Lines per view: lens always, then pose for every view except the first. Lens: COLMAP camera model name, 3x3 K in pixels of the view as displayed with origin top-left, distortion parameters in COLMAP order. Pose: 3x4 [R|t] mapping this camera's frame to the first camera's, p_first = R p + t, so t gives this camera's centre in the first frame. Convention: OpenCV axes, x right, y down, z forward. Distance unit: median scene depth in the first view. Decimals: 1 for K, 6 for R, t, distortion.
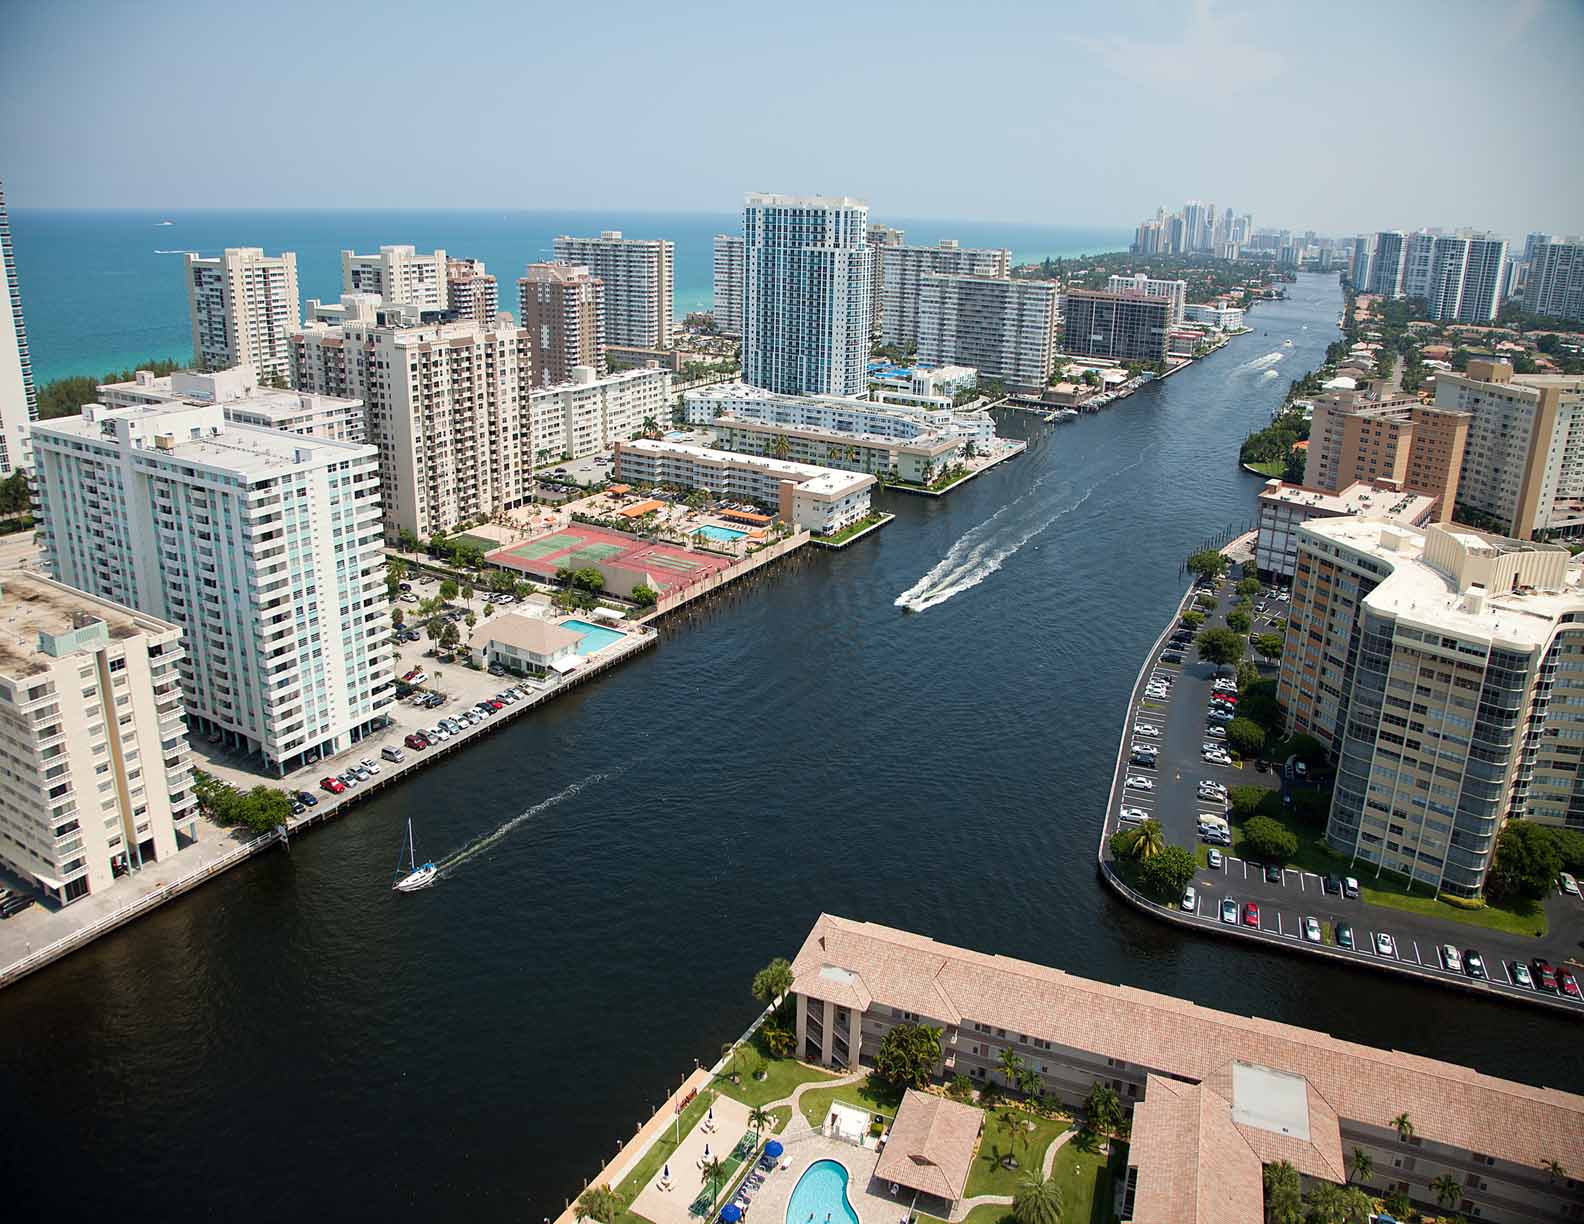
lens RADIAL K [[1114.1, 0, 788.5], [0, 1114.1, 477.5], [0, 0, 1]] dist [-0.097687, 0.039724]
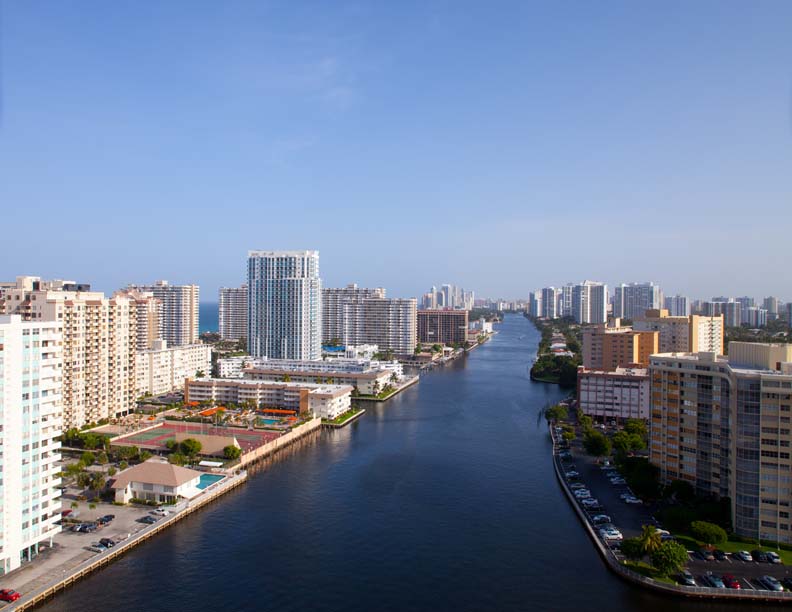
lens RADIAL K [[578.2, 0, 388.4], [0, 578.2, 295.7], [0, 0, 1]] dist [-0.055872, 0.035929]
pose [[0.964101, -0.010251, 0.265336, -0.108721], [0.076873, 0.967238, -0.241953, 0.088494], [-0.254163, 0.253664, 0.933304, 0.150294]]
